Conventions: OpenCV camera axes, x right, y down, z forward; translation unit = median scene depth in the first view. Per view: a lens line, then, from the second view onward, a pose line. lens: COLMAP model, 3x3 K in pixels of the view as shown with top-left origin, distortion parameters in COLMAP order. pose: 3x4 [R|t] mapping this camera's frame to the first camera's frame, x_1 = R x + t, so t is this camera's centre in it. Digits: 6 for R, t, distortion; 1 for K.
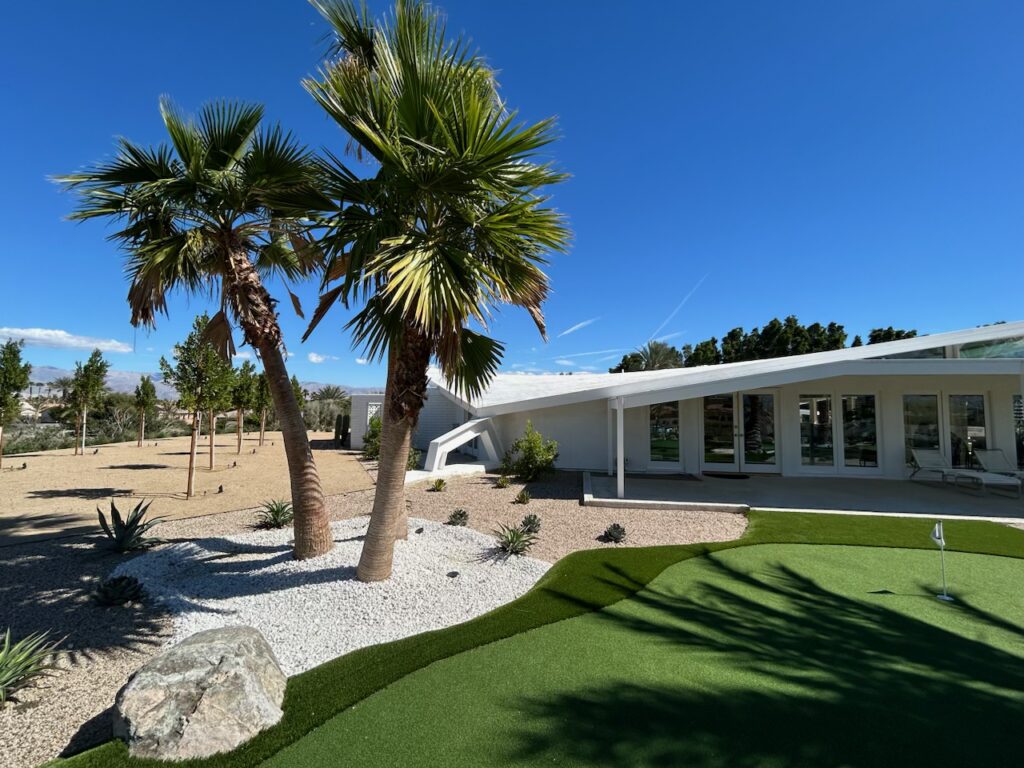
lens RADIAL K [[420.5, 0, 512.0], [0, 420.5, 384.0], [0, 0, 1]] dist [-0.000826, -0.000209]
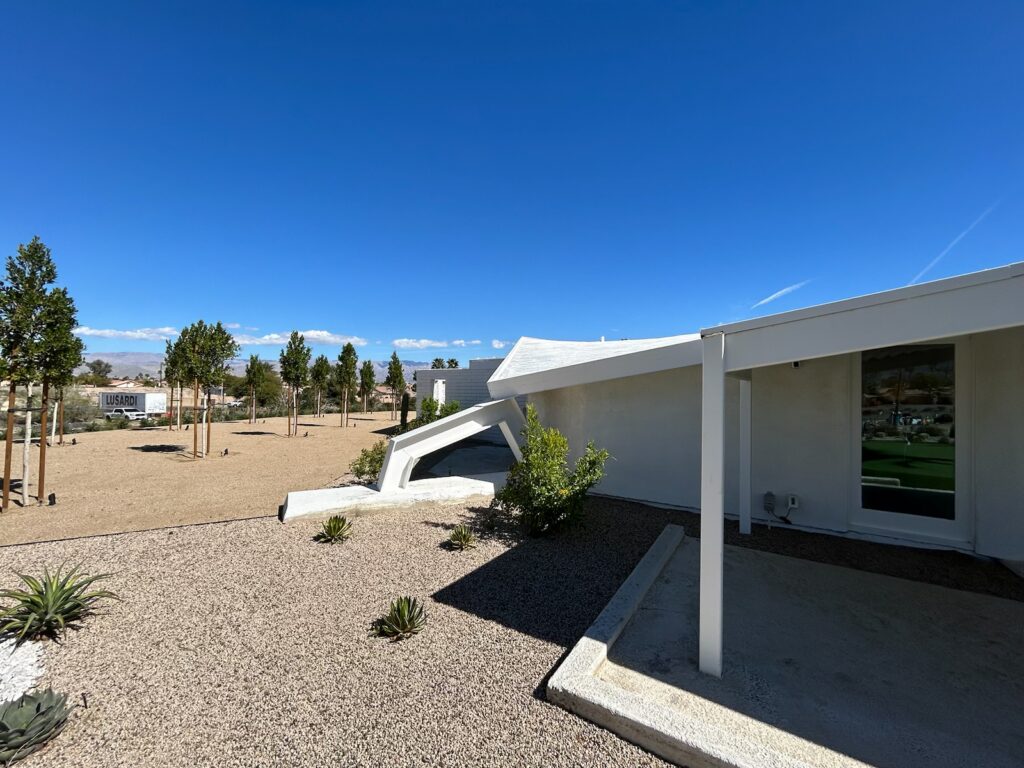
lens RADIAL K [[420.5, 0, 512.0], [0, 420.5, 384.0], [0, 0, 1]] dist [-0.000826, -0.000209]
pose [[0.917368, -0.002100, -0.398034, 0.175204], [0.018995, 0.999078, 0.038507, 0.038522], [0.397586, -0.042886, 0.916562, 0.481192]]
